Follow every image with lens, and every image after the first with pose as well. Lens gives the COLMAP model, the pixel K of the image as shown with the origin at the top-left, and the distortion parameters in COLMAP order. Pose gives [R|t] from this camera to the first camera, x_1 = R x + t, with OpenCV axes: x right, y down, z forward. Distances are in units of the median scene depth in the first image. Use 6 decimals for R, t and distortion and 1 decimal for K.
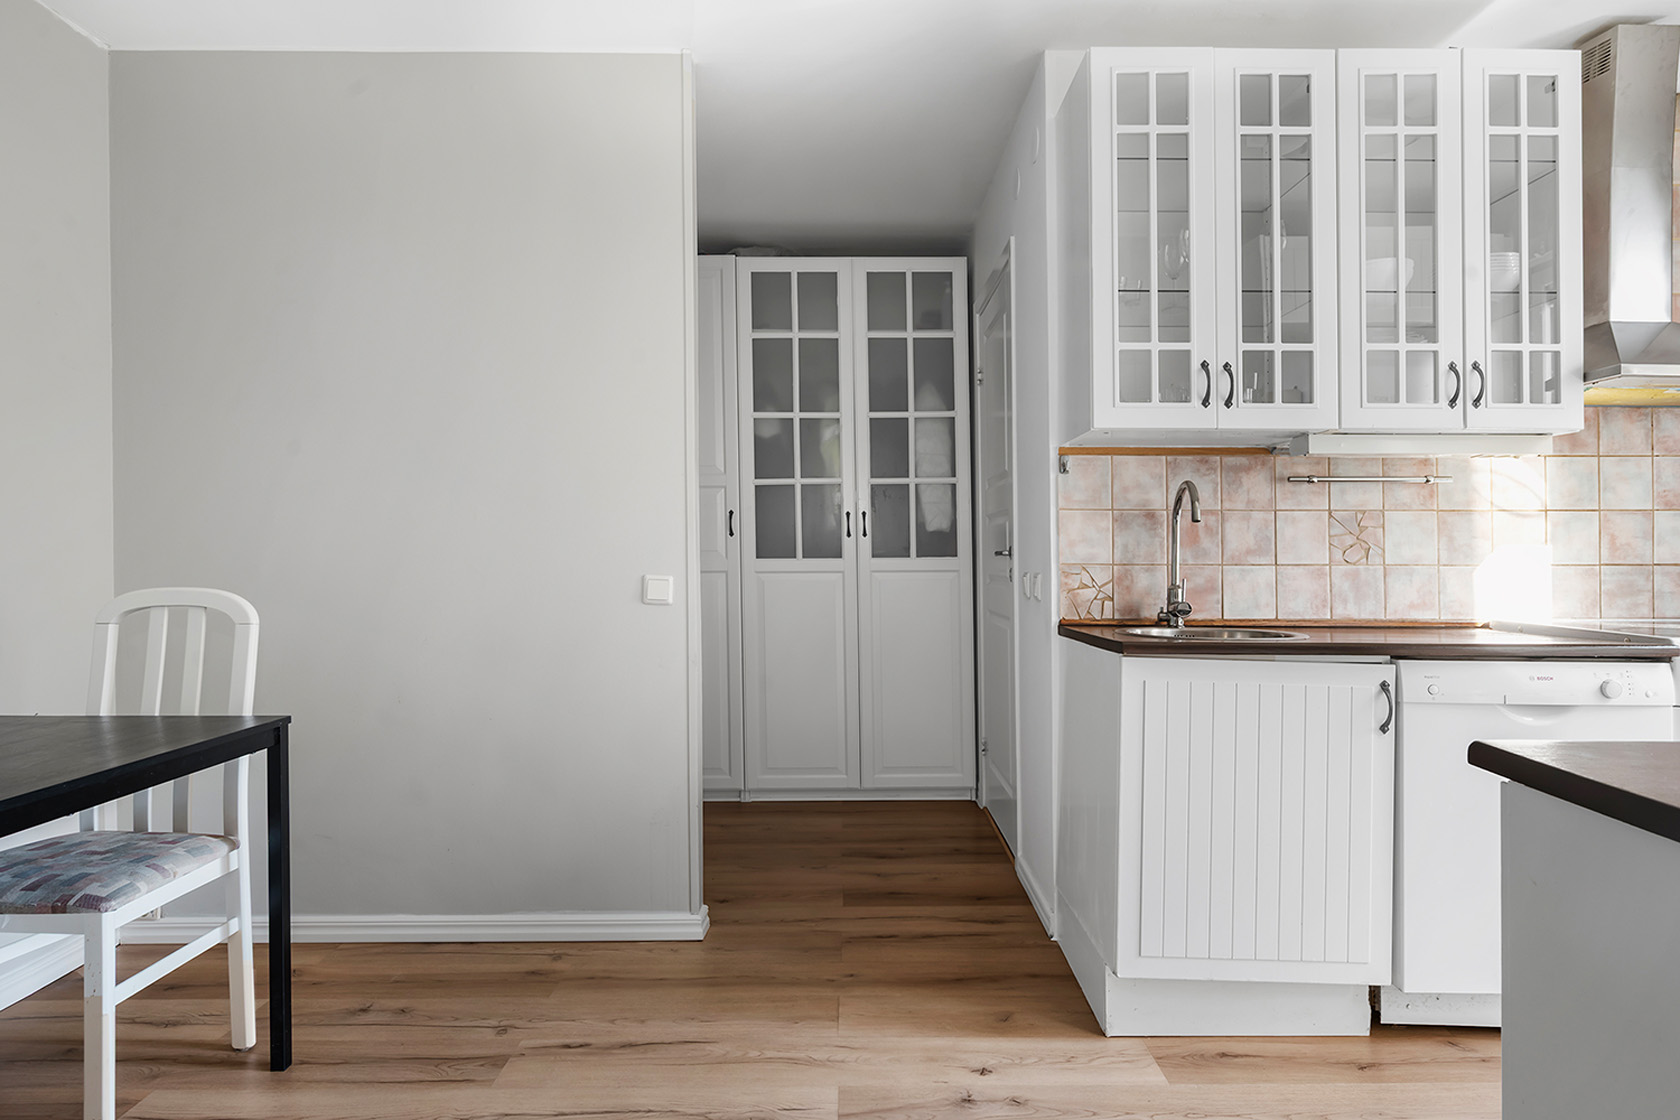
lens RADIAL K [[916.0, 0, 838.5], [0, 916.0, 566.6], [0, 0, 1]] dist [-0.002576, -0.000497]
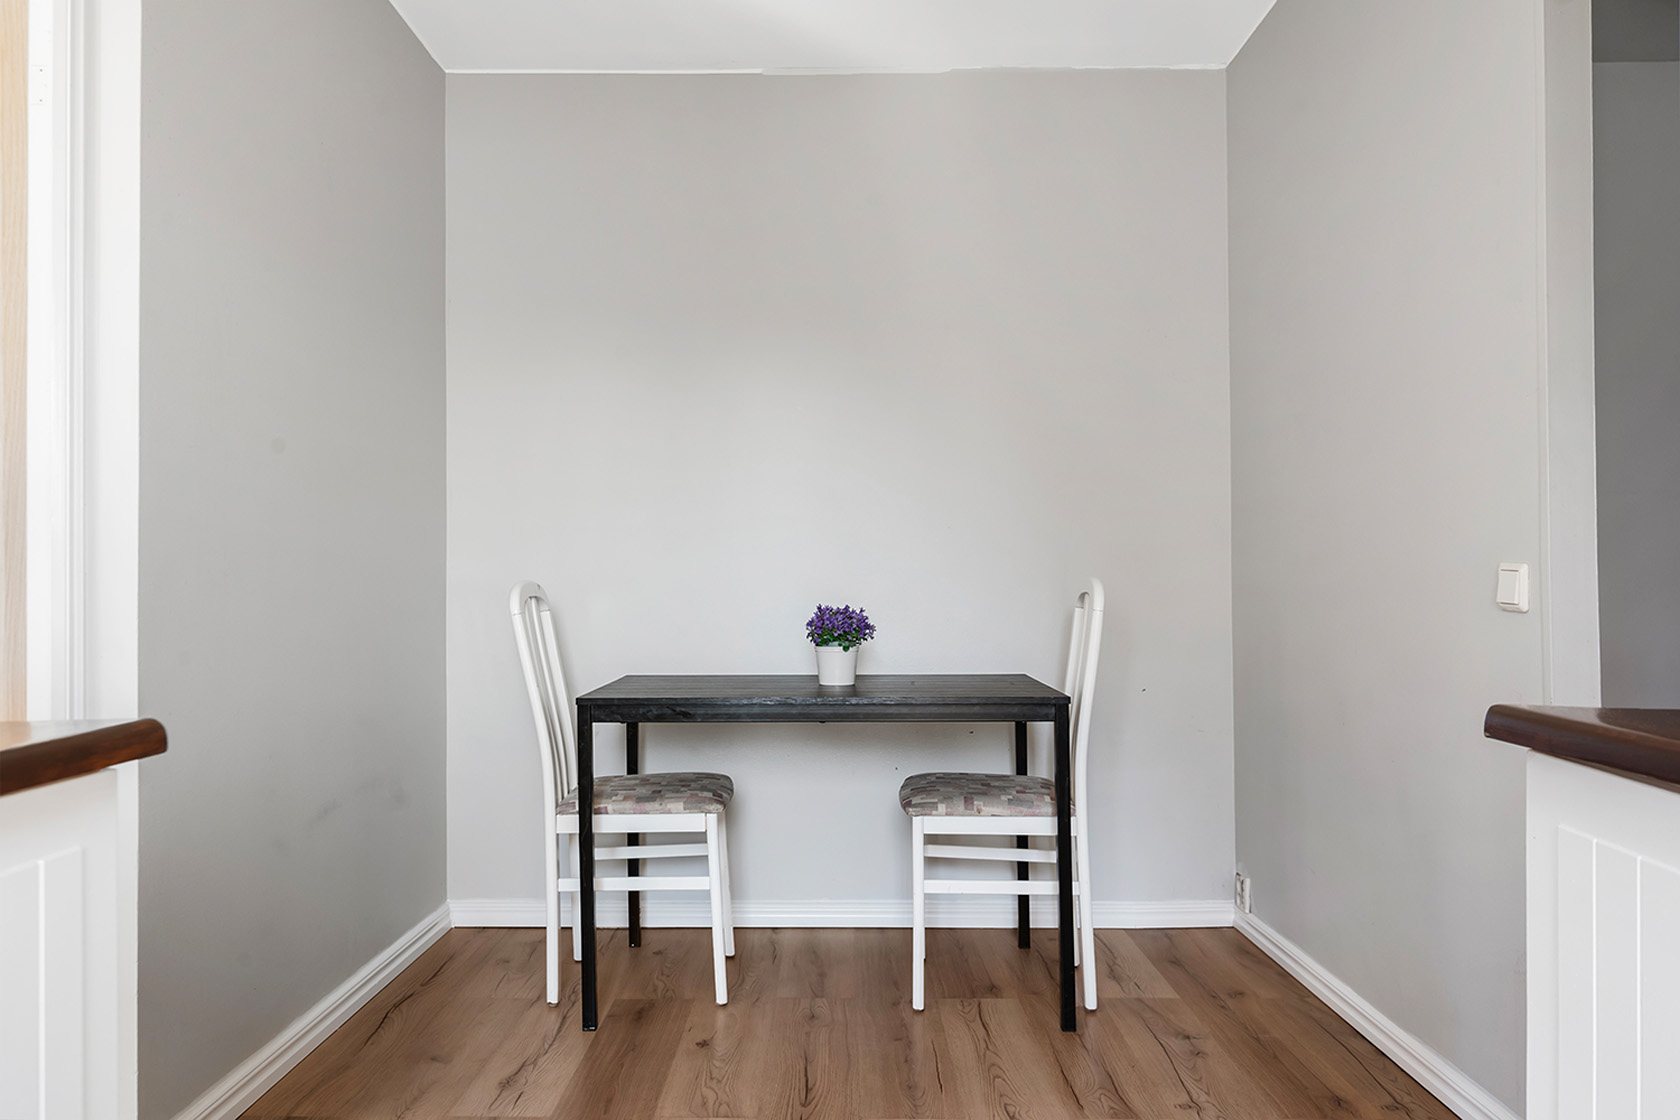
lens RADIAL K [[1295.6, 0, 840.0], [0, 1295.6, 560.0], [0, 0, 1]] dist [0.004128, 0.003238]
pose [[-0.010274, -0.011249, -0.999884, 0.792158], [0.002906, 0.999932, -0.011279, 0.019228], [0.999943, -0.003022, -0.010241, 0.665863]]
